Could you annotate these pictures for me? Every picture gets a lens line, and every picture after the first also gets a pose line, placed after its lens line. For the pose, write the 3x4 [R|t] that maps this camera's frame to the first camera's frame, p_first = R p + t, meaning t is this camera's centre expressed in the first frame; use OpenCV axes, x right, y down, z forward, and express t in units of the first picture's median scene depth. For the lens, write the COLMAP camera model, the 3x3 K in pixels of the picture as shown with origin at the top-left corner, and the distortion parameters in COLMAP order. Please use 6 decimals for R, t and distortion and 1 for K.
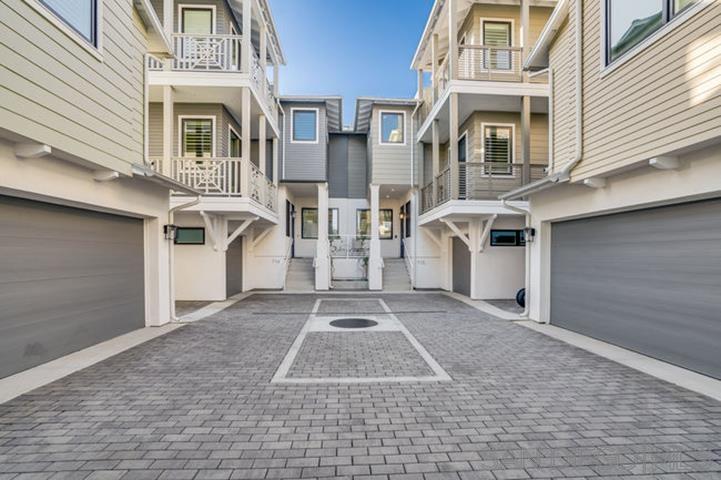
lens RADIAL K [[335.0, 0, 359.1], [0, 335.0, 260.7], [0, 0, 1]] dist [-0.052441, 0.018600]
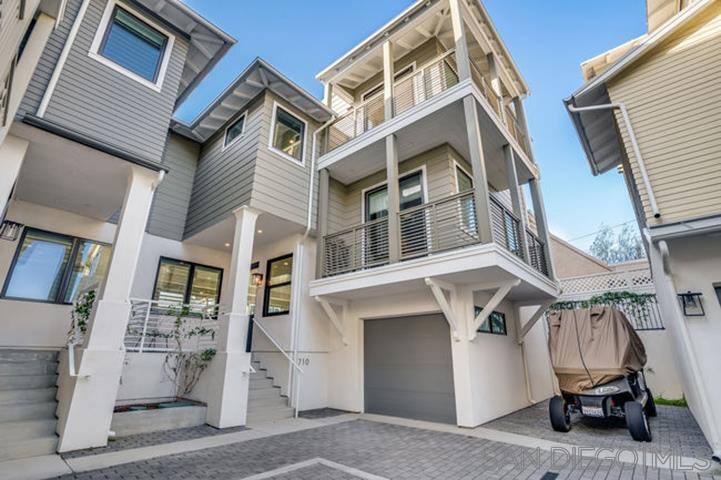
lens RADIAL K [[331.8, 0, 361.7], [0, 331.8, 240.6], [0, 0, 1]] dist [-0.054422, 0.015480]
pose [[0.700880, 0.232176, 0.674434, -0.249855], [0.013568, 0.941029, -0.338053, 0.003301], [-0.713150, 0.246085, 0.656399, 0.759604]]
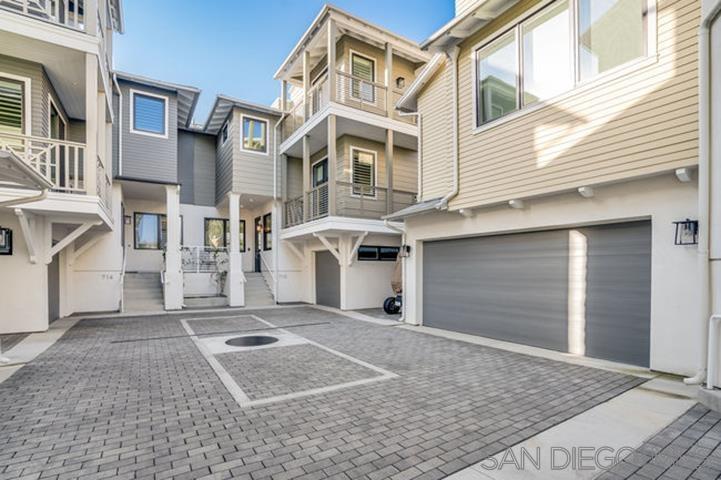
lens RADIAL K [[344.8, 0, 361.3], [0, 344.8, 275.4], [0, 0, 1]] dist [-0.057493, 0.018388]
pose [[0.873194, -0.012253, 0.487219, -0.157746], [0.011070, 0.999925, 0.005306, -0.000036], [-0.487247, 0.000760, 0.873264, 0.005441]]
